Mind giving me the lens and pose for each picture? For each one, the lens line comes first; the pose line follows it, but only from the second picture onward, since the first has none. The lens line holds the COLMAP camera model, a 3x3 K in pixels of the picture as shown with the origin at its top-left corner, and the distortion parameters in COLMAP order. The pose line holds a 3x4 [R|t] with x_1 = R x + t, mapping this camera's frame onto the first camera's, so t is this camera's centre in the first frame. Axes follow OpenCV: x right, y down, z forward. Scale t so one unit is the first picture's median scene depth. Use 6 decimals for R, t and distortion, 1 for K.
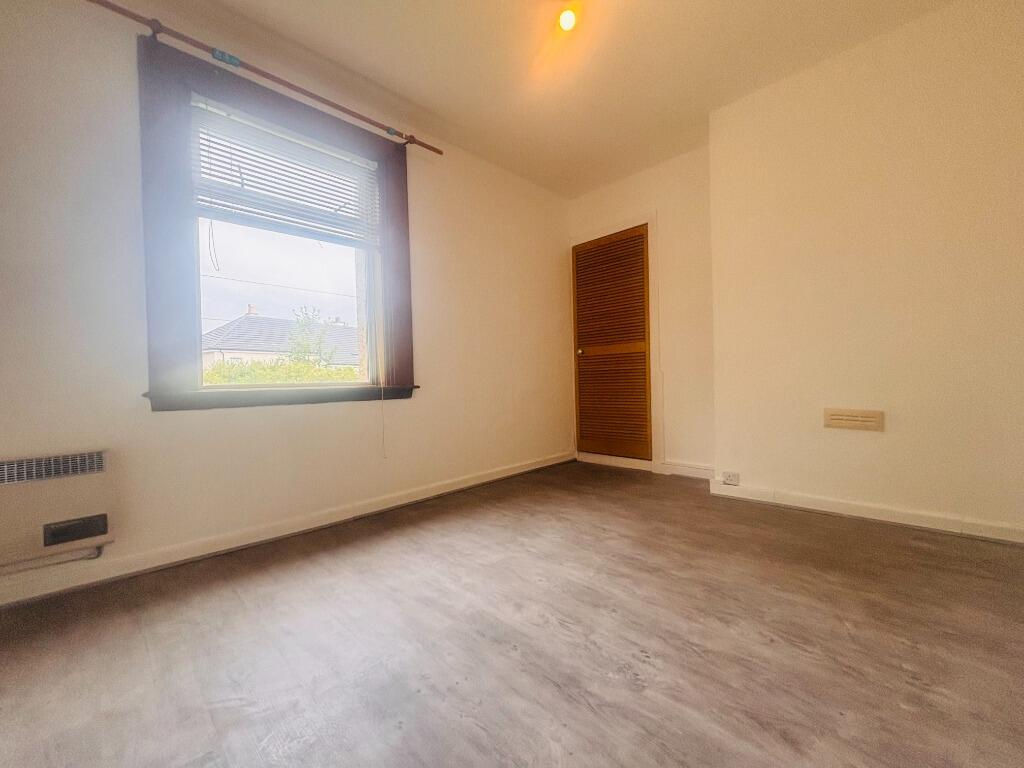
lens RADIAL K [[413.5, 0, 515.3], [0, 413.5, 384.6], [0, 0, 1]] dist [0.002425, 0.000219]
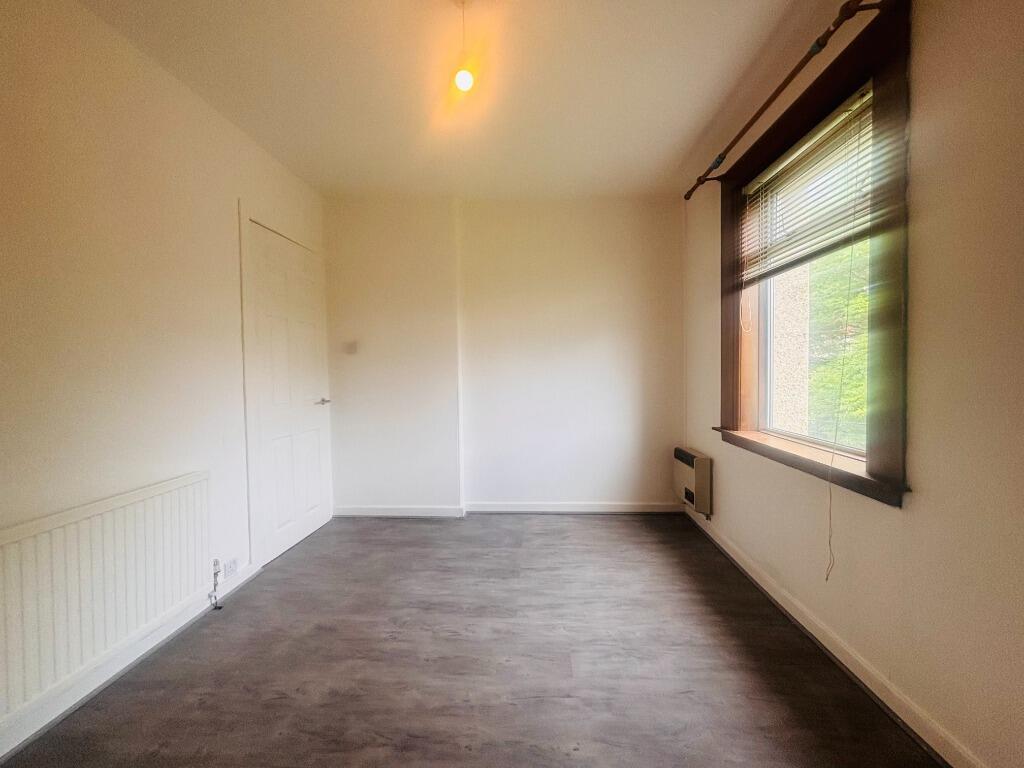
lens RADIAL K [[413.5, 0, 514.5], [0, 413.5, 383.0], [0, 0, 1]] dist [0.002425, 0.000219]
pose [[-0.741326, 0.058531, -0.668588, 0.828984], [0.024777, 0.997898, 0.059888, -0.321751], [0.670687, 0.027831, -0.741218, 2.102594]]
